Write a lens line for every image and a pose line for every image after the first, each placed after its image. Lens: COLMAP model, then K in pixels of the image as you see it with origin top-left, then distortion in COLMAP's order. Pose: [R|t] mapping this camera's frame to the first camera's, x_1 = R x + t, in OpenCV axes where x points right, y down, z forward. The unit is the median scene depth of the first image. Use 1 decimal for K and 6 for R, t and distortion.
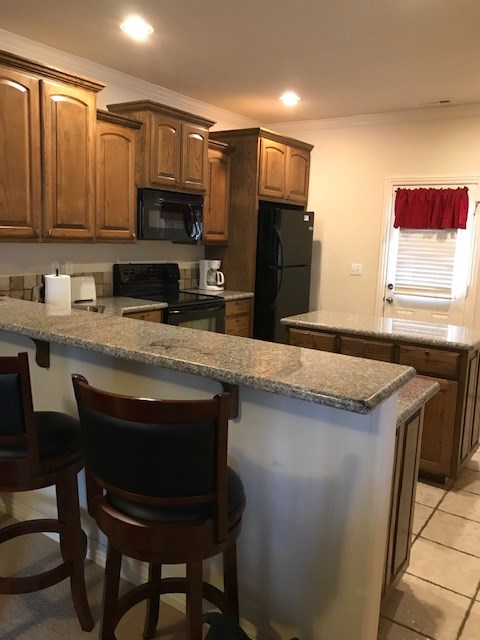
lens RADIAL K [[534.7, 0, 240.8], [0, 534.7, 320.2], [0, 0, 1]] dist [0.019490, 0.028363]
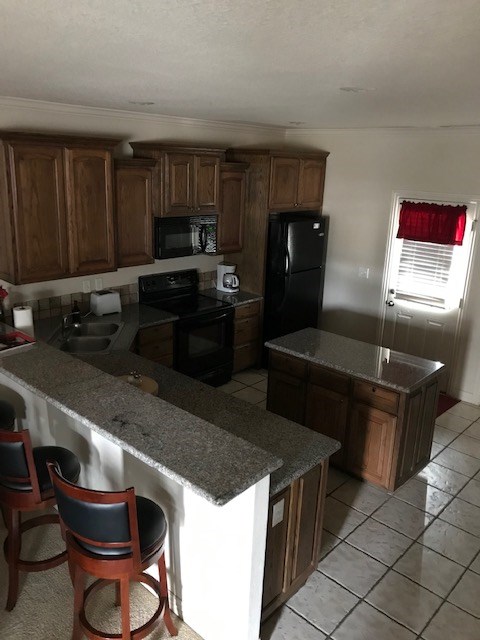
lens RADIAL K [[534.7, 0, 239.8], [0, 534.7, 318.3], [0, 0, 1]] dist [0.019490, 0.028363]
pose [[0.989978, 0.039930, -0.135456, 0.128435], [-0.020841, 0.990000, 0.139519, -0.159795], [0.139673, -0.135298, 0.980911, -0.116637]]
